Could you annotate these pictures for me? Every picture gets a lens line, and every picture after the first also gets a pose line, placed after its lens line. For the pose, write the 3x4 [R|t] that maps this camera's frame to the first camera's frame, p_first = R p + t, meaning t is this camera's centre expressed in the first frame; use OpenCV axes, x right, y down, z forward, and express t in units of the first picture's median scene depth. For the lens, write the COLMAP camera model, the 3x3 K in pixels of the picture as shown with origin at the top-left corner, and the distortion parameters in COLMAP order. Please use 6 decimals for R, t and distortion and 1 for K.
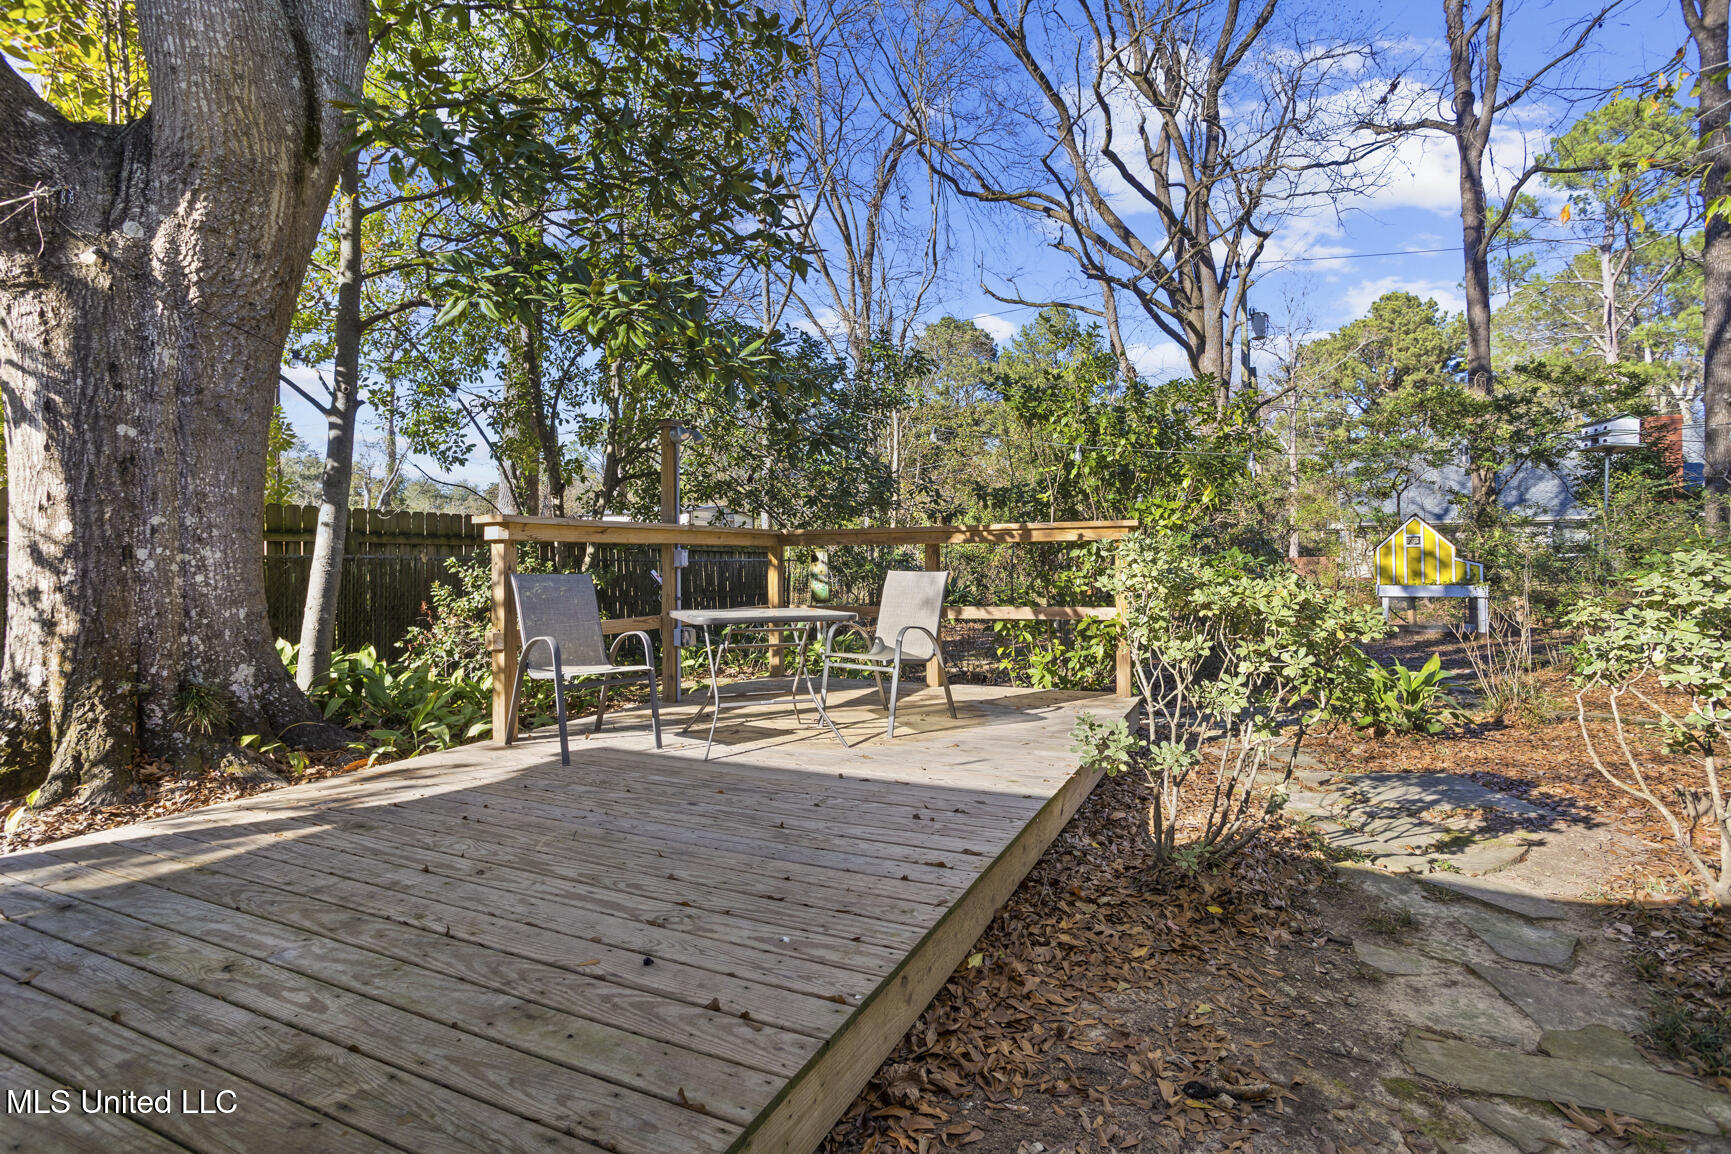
lens RADIAL K [[859.0, 0, 859.2], [0, 859.0, 534.8], [0, 0, 1]] dist [-0.052558, 0.034979]
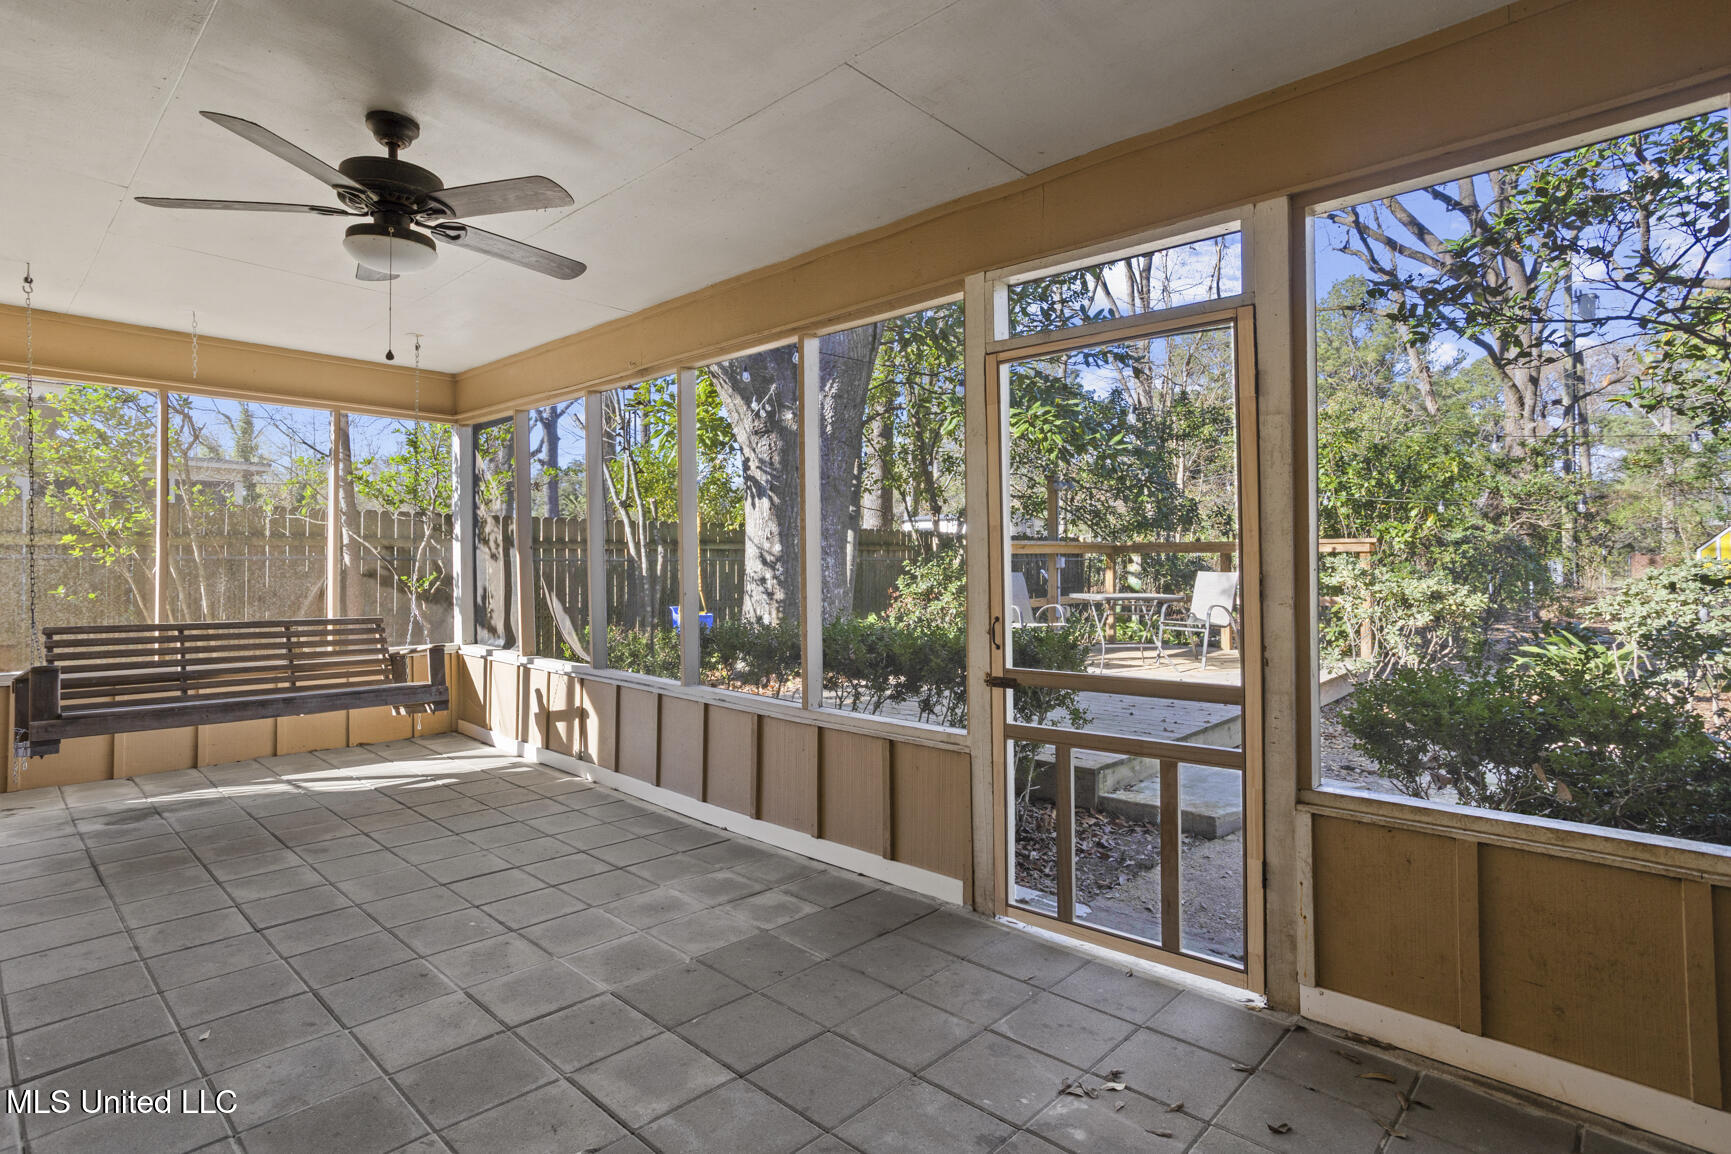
lens RADIAL K [[859.0, 0, 859.2], [0, 859.0, 534.8], [0, 0, 1]] dist [-0.052558, 0.034979]
pose [[0.954297, -0.003361, -0.298842, -0.094214], [0.005048, 0.999975, 0.004875, -0.036257], [0.298818, -0.006161, 0.954290, -0.689670]]
